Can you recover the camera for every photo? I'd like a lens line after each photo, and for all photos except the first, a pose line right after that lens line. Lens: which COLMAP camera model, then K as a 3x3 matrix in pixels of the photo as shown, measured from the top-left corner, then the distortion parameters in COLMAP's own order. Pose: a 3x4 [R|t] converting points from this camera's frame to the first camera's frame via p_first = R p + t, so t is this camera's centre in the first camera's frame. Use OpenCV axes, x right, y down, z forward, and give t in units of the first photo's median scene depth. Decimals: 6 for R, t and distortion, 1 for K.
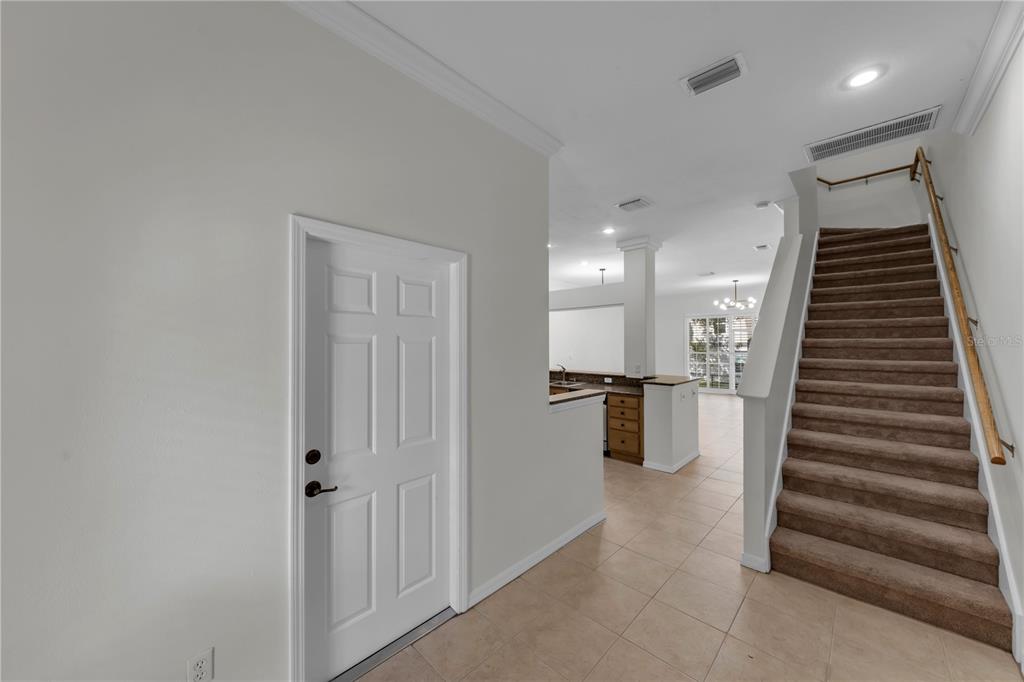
lens RADIAL K [[379.2, 0, 512.0], [0, 379.2, 341.0], [0, 0, 1]] dist [-0.001215, -0.000254]
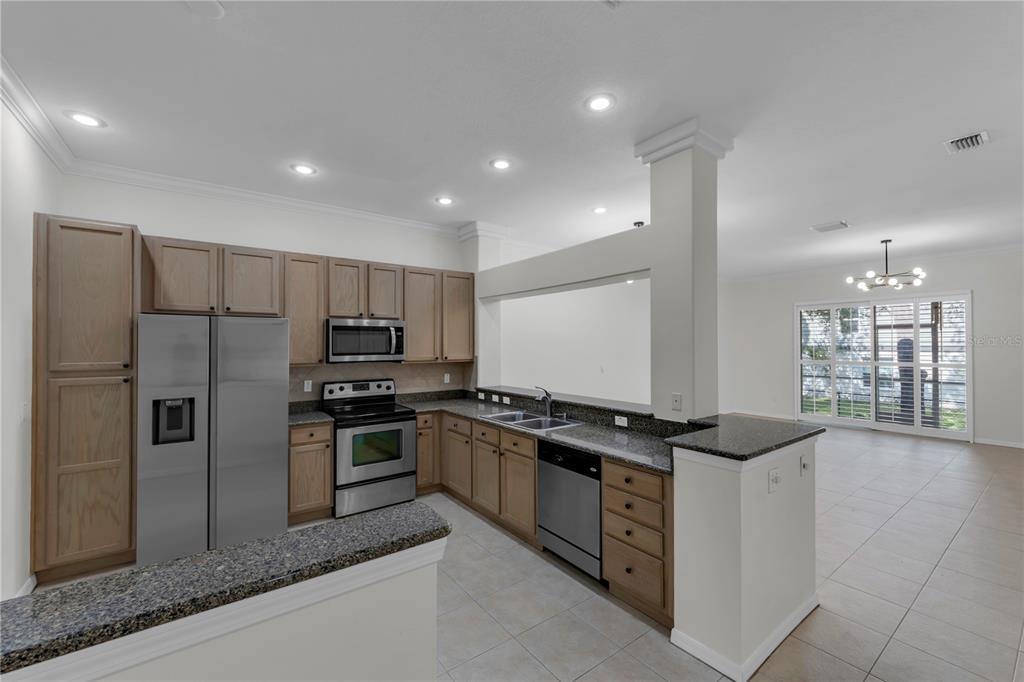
lens RADIAL K [[412.7, 0, 522.4], [0, 412.7, 342.5], [0, 0, 1]] dist [-0.001447, -0.000048]
pose [[0.986636, 0.000885, -0.162935, 0.203816], [-0.000928, 1.000000, -0.000191, -0.002242], [0.162935, 0.000340, 0.986637, 0.411352]]
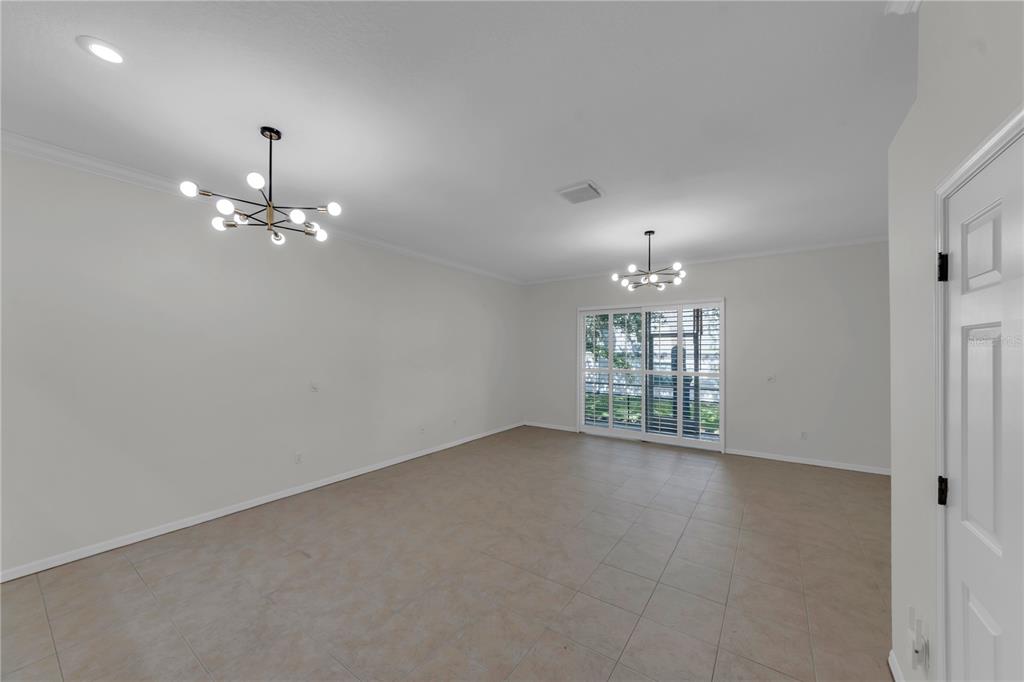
lens RADIAL K [[374.2, 0, 511.4], [0, 374.2, 353.6], [0, 0, 1]] dist [0.000417, 0.000046]
pose [[0.988907, 0.006442, 0.148395, 0.490906], [-0.008408, 0.999885, 0.012623, -0.003260], [-0.148297, -0.013731, 0.988848, 0.780119]]
